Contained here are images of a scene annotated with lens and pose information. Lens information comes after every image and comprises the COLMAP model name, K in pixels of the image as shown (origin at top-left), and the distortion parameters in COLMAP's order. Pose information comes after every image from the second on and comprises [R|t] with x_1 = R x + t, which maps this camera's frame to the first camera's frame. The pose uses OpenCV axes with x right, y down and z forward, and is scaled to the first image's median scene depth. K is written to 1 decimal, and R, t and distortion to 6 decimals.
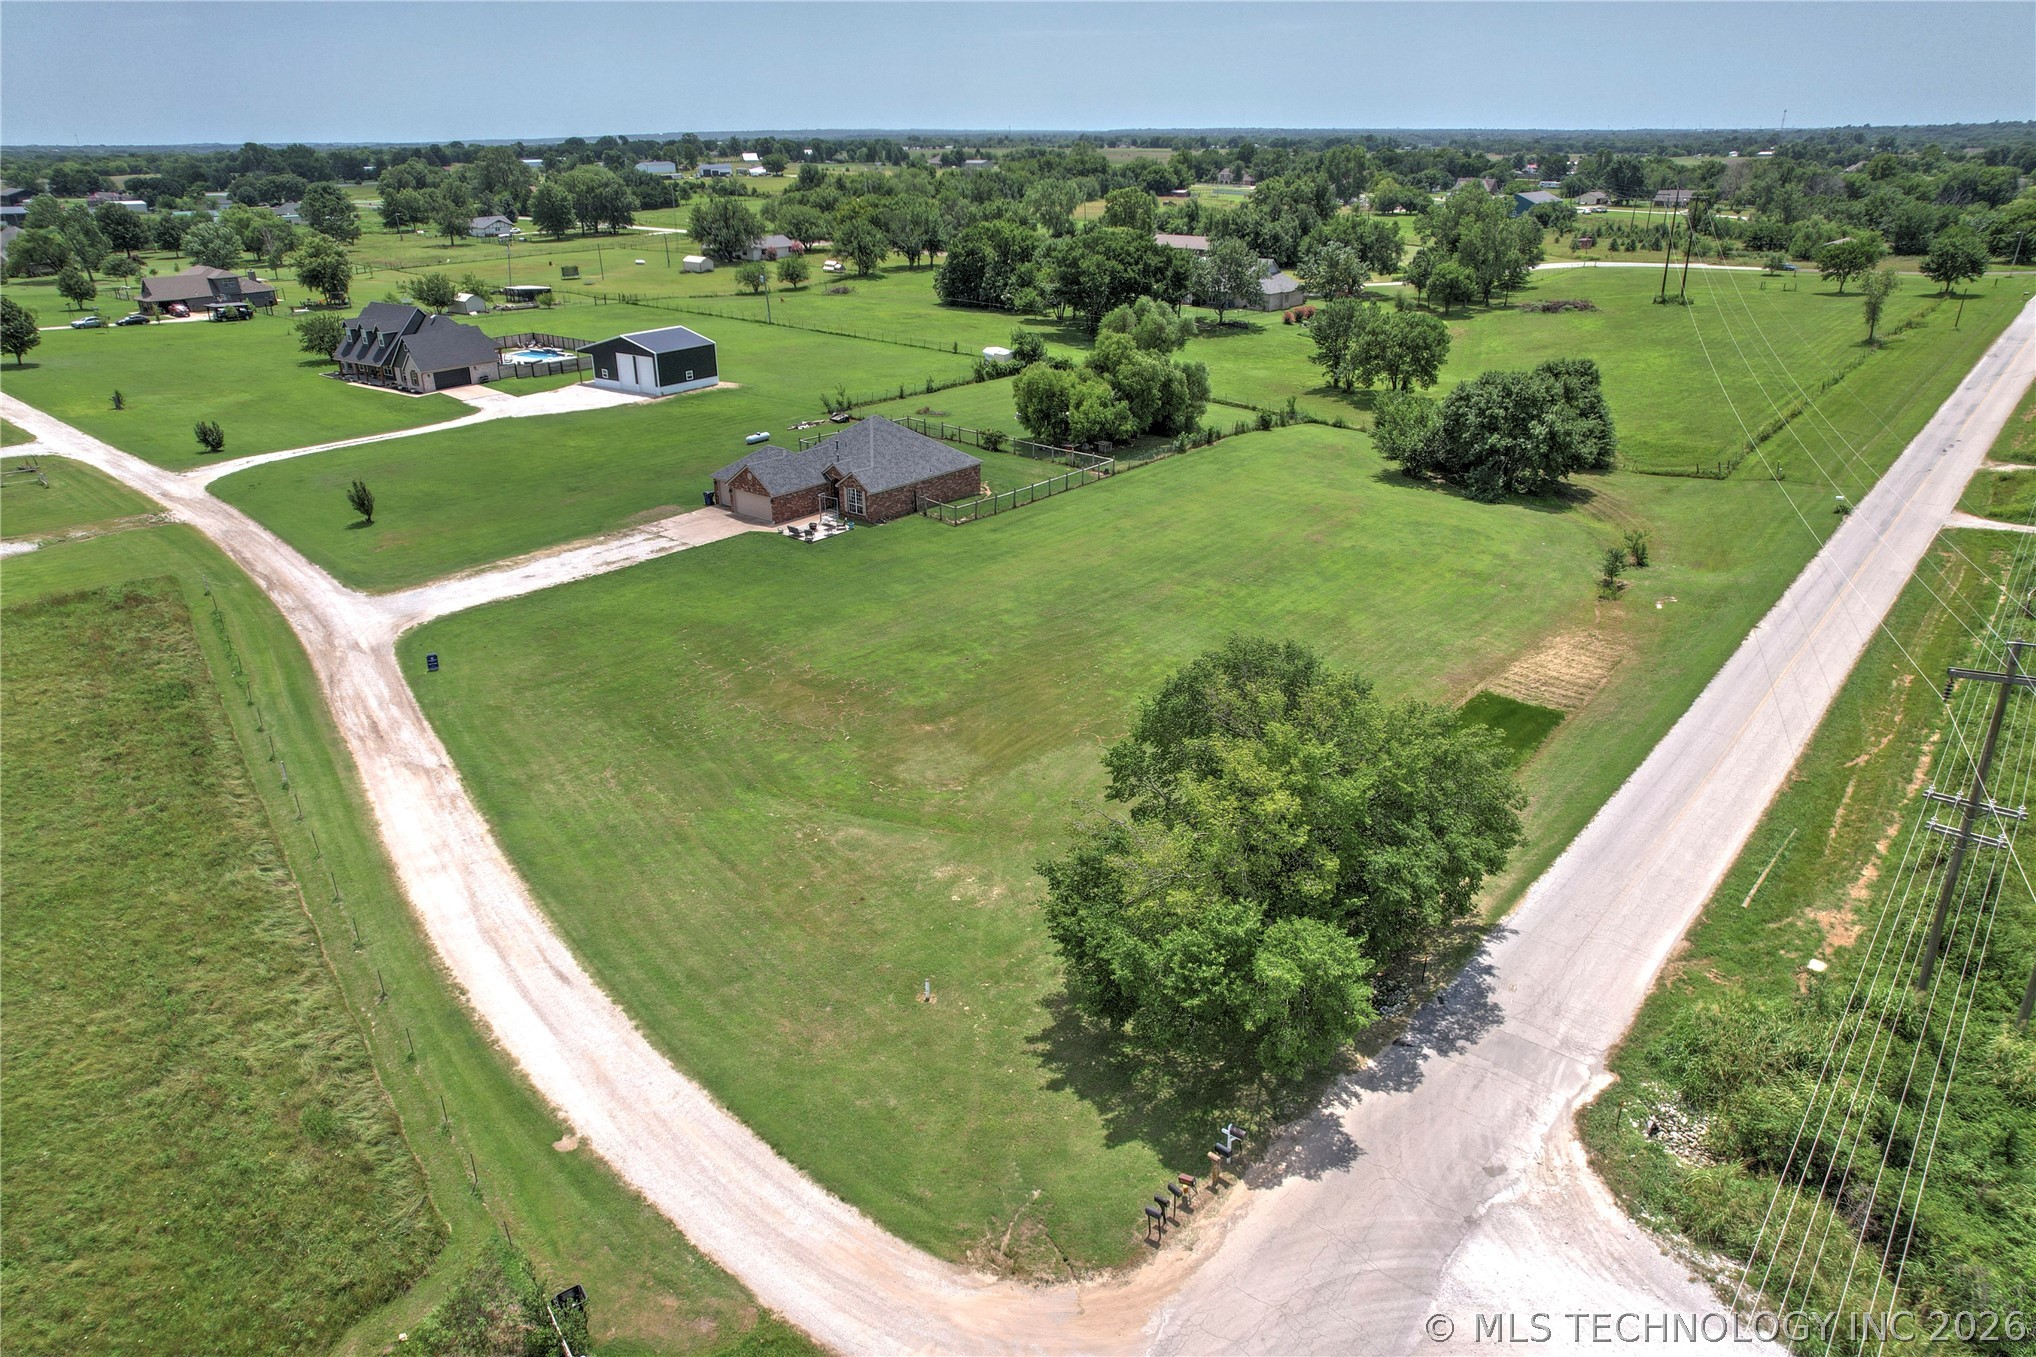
lens RADIAL K [[1300.0, 0, 1014.4], [0, 1300.0, 684.1], [0, 0, 1]] dist [-0.064969, 0.053935]
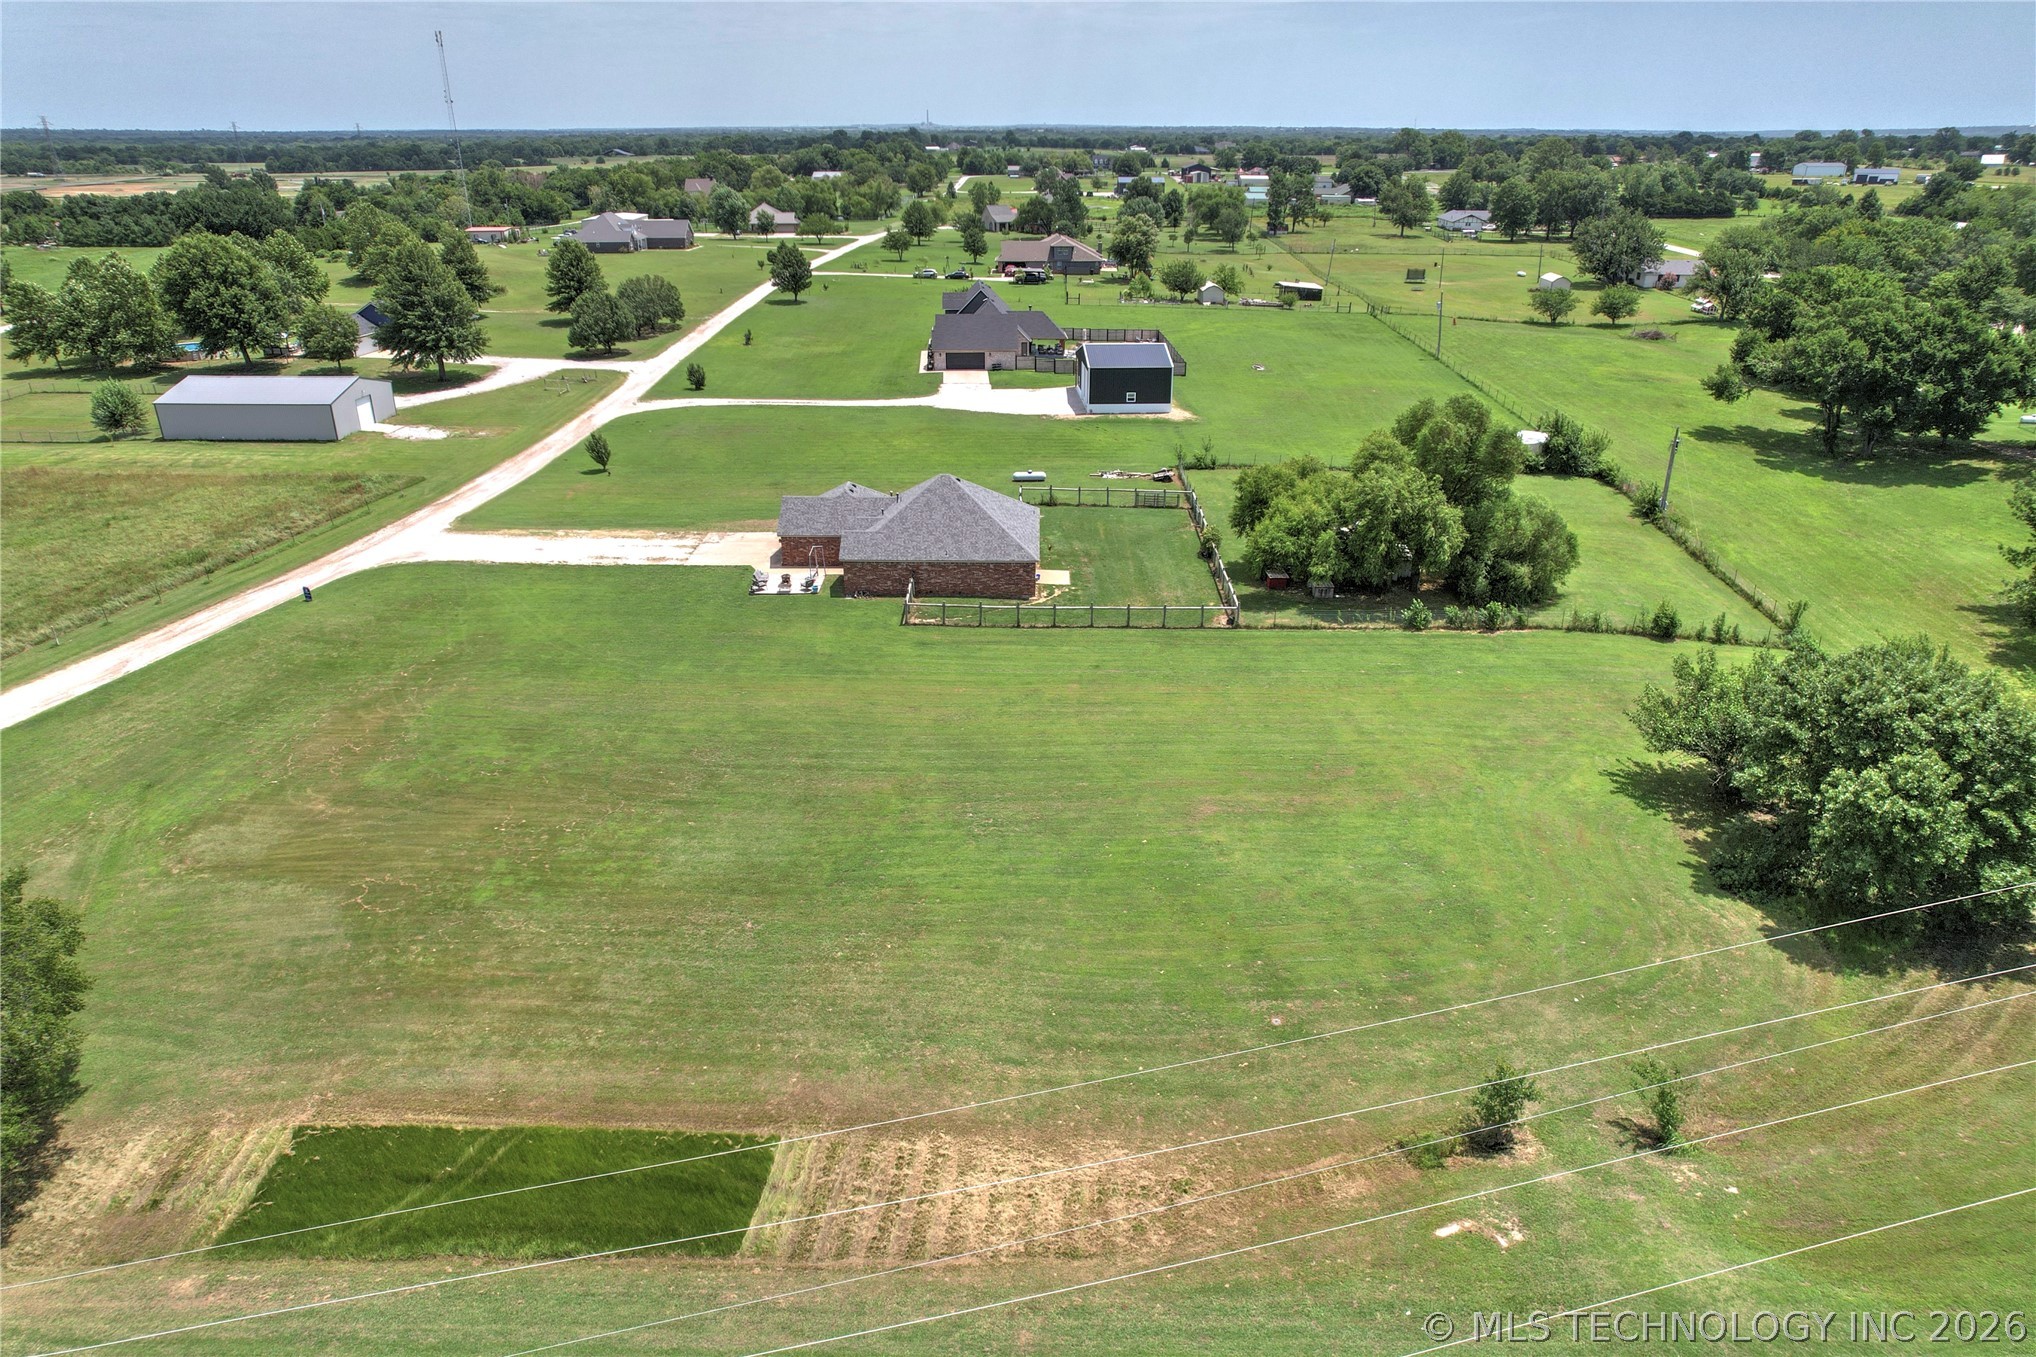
lens RADIAL K [[1300.0, 0, 1014.4], [0, 1300.0, 684.1], [0, 0, 1]] dist [-0.064969, 0.053935]
pose [[0.630521, 0.318386, -0.707866, 0.607840], [-0.312489, 0.938947, 0.143978, -0.234217], [0.710489, 0.130419, 0.691518, 0.511867]]
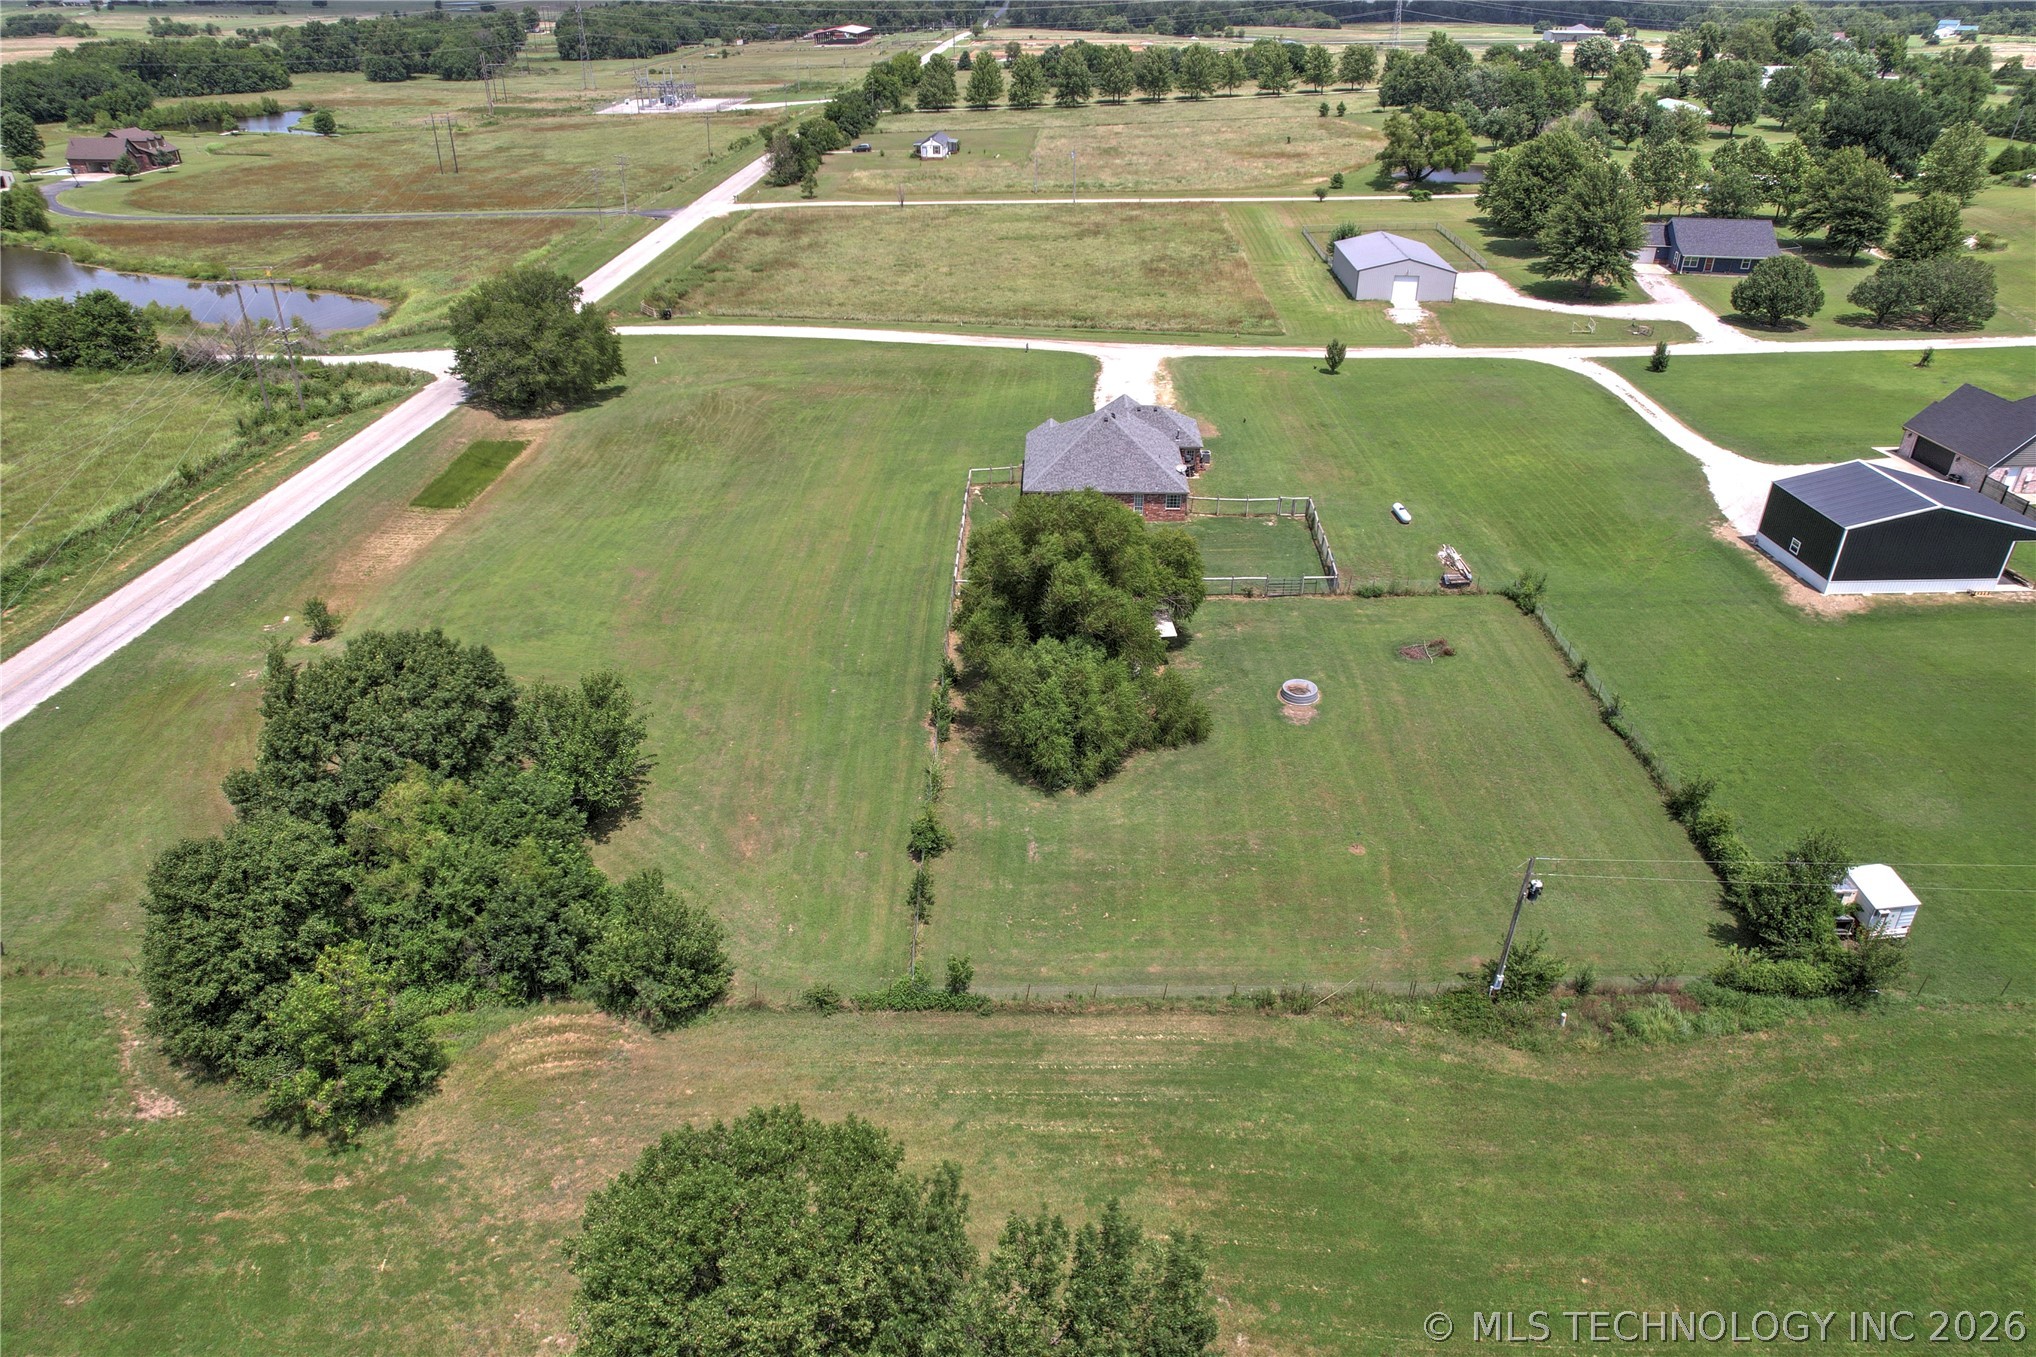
lens RADIAL K [[1300.0, 0, 1014.4], [0, 1300.0, 684.1], [0, 0, 1]] dist [-0.064969, 0.053935]
pose [[-0.779717, 0.314080, -0.541660, 0.565522], [-0.242543, 0.646039, 0.723745, -0.814263], [0.577247, 0.695692, -0.427549, 1.639821]]
